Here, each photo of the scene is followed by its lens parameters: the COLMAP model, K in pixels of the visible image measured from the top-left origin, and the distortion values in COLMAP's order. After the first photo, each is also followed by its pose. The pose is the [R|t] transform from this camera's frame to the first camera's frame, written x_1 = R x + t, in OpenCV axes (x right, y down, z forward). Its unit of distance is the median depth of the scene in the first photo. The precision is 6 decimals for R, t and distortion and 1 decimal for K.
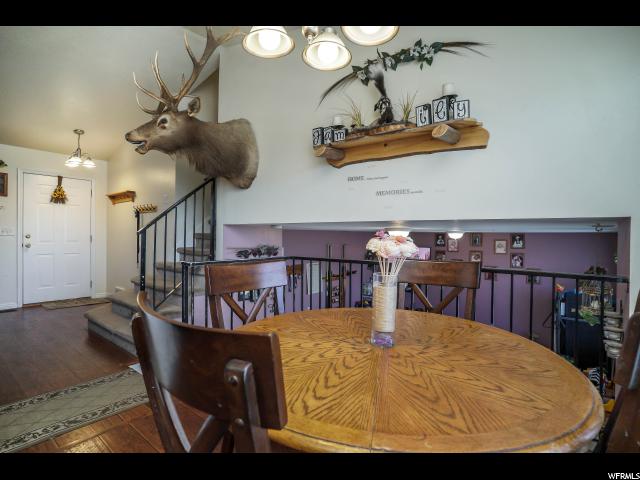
lens RADIAL K [[339.2, 0, 316.4], [0, 339.2, 235.4], [0, 0, 1]] dist [-0.041394, 0.007558]
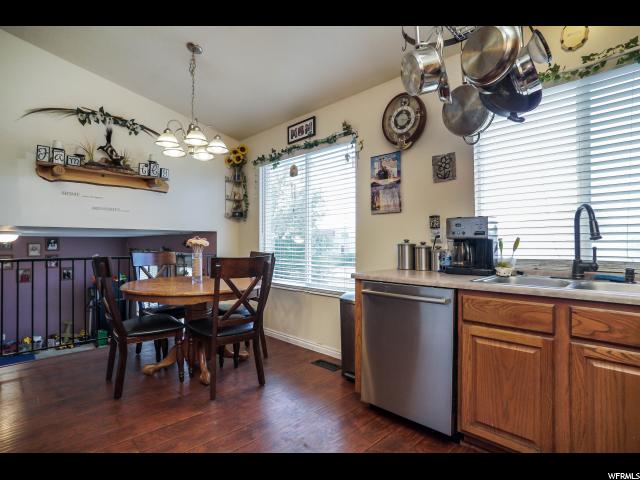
lens RADIAL K [[339.2, 0, 313.4], [0, 339.2, 241.4], [0, 0, 1]] dist [-0.041394, 0.007558]
pose [[0.090436, -0.010559, 0.995846, -0.972212], [0.005422, 0.999934, 0.010110, 0.001881], [-0.995888, 0.004486, 0.090487, -0.014831]]
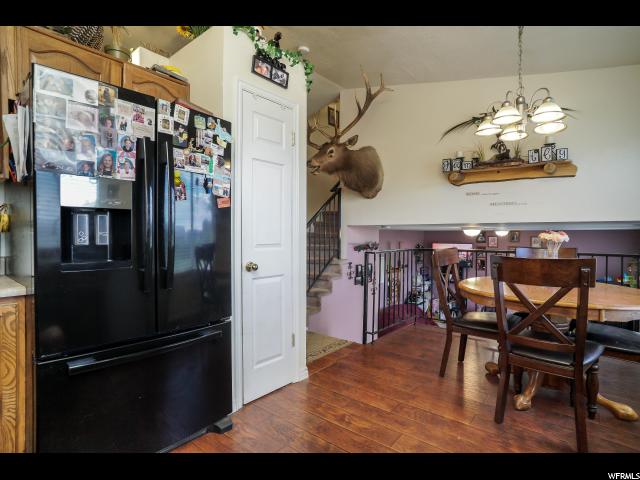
lens RADIAL K [[339.2, 0, 321.1], [0, 339.2, 236.5], [0, 0, 1]] dist [-0.041394, 0.007558]
pose [[0.999898, -0.005470, 0.013221, -0.516375], [0.005408, 0.999974, 0.004707, 0.004789], [-0.013246, -0.004635, 0.999902, -0.404974]]
